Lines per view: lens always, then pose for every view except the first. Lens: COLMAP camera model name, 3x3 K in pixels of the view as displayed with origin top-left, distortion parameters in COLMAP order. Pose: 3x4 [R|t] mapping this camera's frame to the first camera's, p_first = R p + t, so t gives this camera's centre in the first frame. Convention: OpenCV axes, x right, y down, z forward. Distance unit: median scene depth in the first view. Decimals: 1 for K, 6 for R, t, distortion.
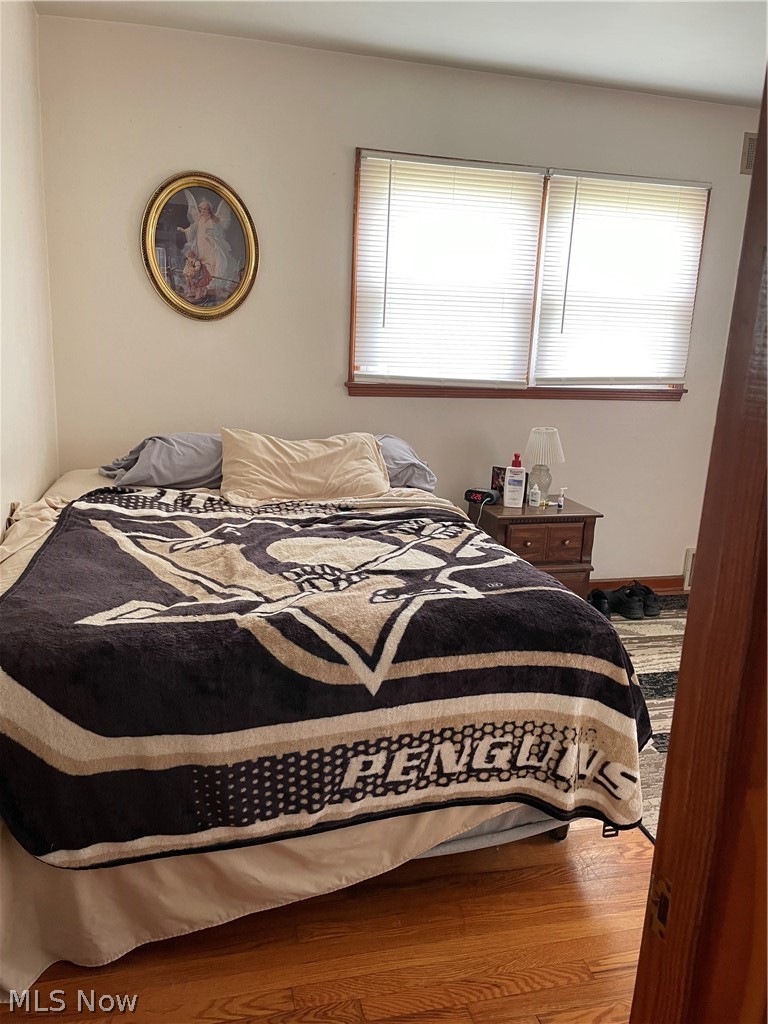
lens RADIAL K [[773.4, 0, 384.0], [0, 773.4, 512.0], [0, 0, 1]] dist [0.108348, -0.150541]
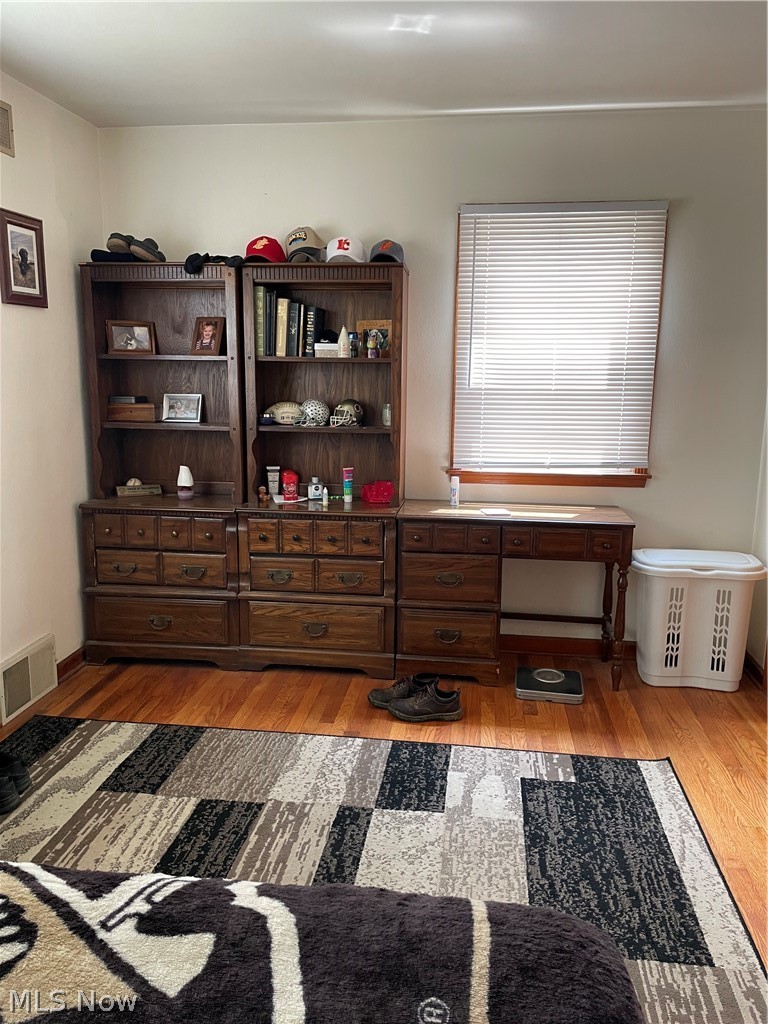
lens RADIAL K [[773.4, 0, 384.0], [0, 773.4, 512.0], [0, 0, 1]] dist [0.108348, -0.150541]
pose [[0.373191, -0.212652, 0.903054, -0.138467], [0.227205, 0.964685, 0.133272, -0.168244], [-0.899503, 0.155442, 0.408328, 0.641963]]
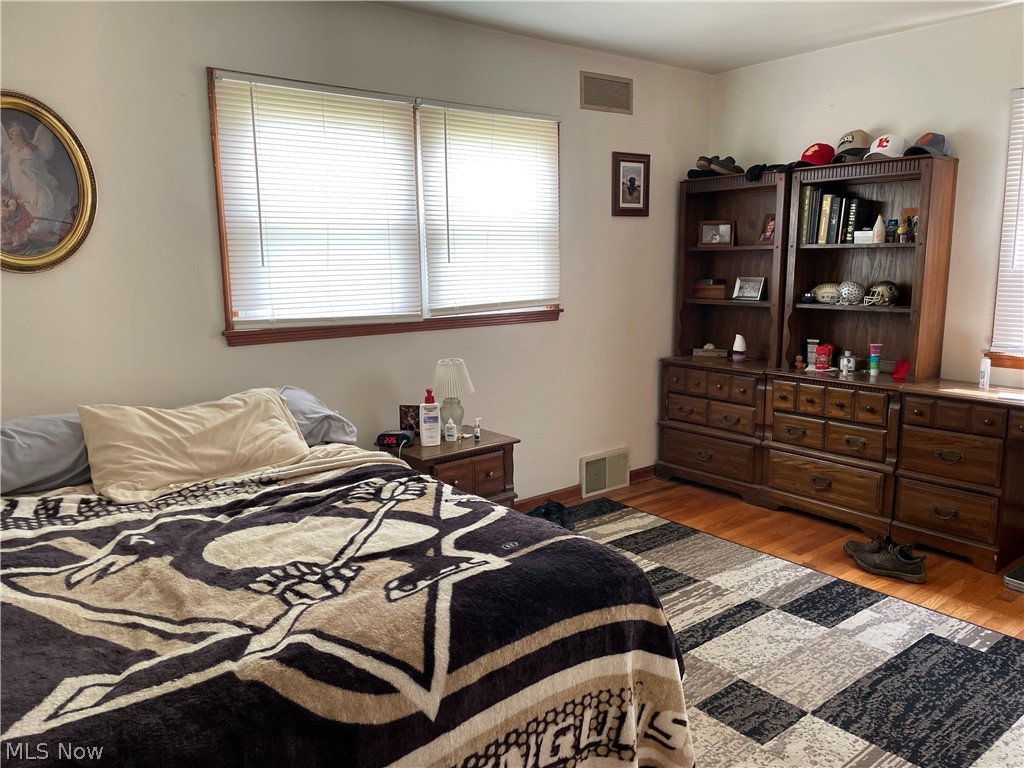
lens RADIAL K [[773.4, 0, 517.6], [0, 773.4, 383.1], [0, 0, 1]] dist [0.108348, -0.150541]
pose [[0.911149, -0.120351, 0.394111, -0.140667], [0.146274, 0.988578, -0.036285, -0.044998], [-0.385243, 0.090709, 0.918346, 0.123660]]
